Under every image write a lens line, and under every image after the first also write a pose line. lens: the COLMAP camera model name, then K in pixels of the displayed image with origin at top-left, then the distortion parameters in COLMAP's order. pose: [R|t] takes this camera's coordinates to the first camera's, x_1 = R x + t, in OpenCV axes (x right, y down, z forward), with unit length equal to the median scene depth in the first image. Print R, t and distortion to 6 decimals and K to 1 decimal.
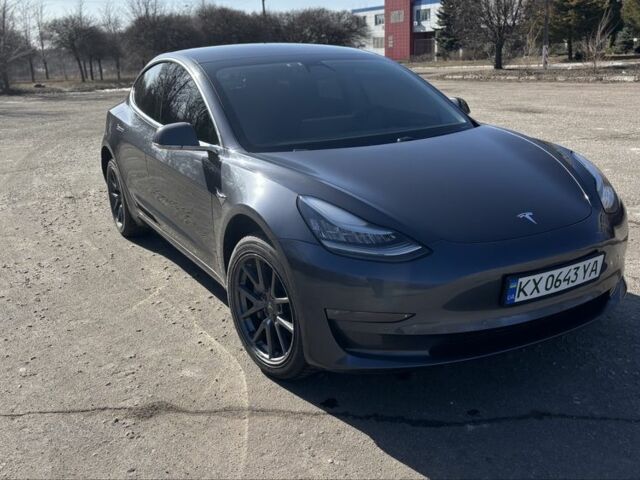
lens RADIAL K [[677.7, 0, 329.6], [0, 677.7, 243.0], [0, 0, 1]] dist [0.012523, 0.015345]
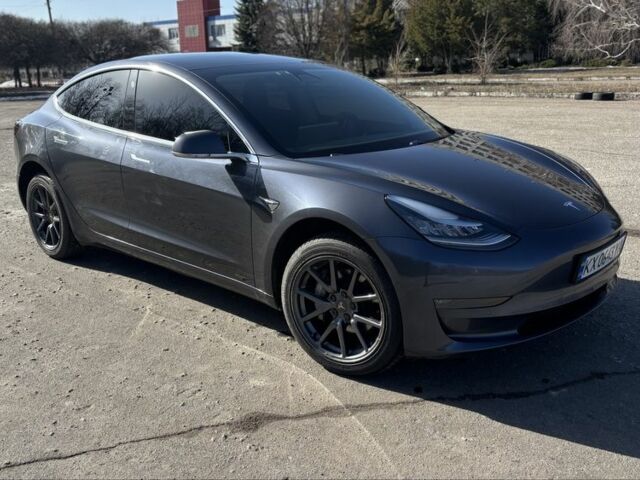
lens RADIAL K [[677.7, 0, 329.6], [0, 677.7, 243.0], [0, 0, 1]] dist [0.012523, 0.015345]
pose [[0.949922, -0.063790, 0.305905, -0.306723], [0.070406, 0.997462, -0.010631, 0.005729], [-0.304451, 0.031636, 0.952003, 0.021290]]
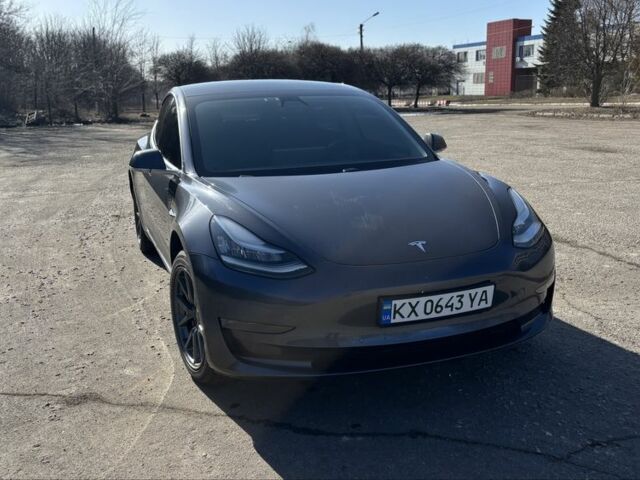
lens RADIAL K [[683.6, 0, 320.0], [0, 683.6, 240.0], [0, 0, 1]] dist [0.016417, 0.023625]
pose [[0.984841, 0.049536, -0.166235, 0.214328], [-0.058343, 0.997117, -0.048515, 0.009979], [0.163352, 0.057478, 0.984892, -0.052553]]
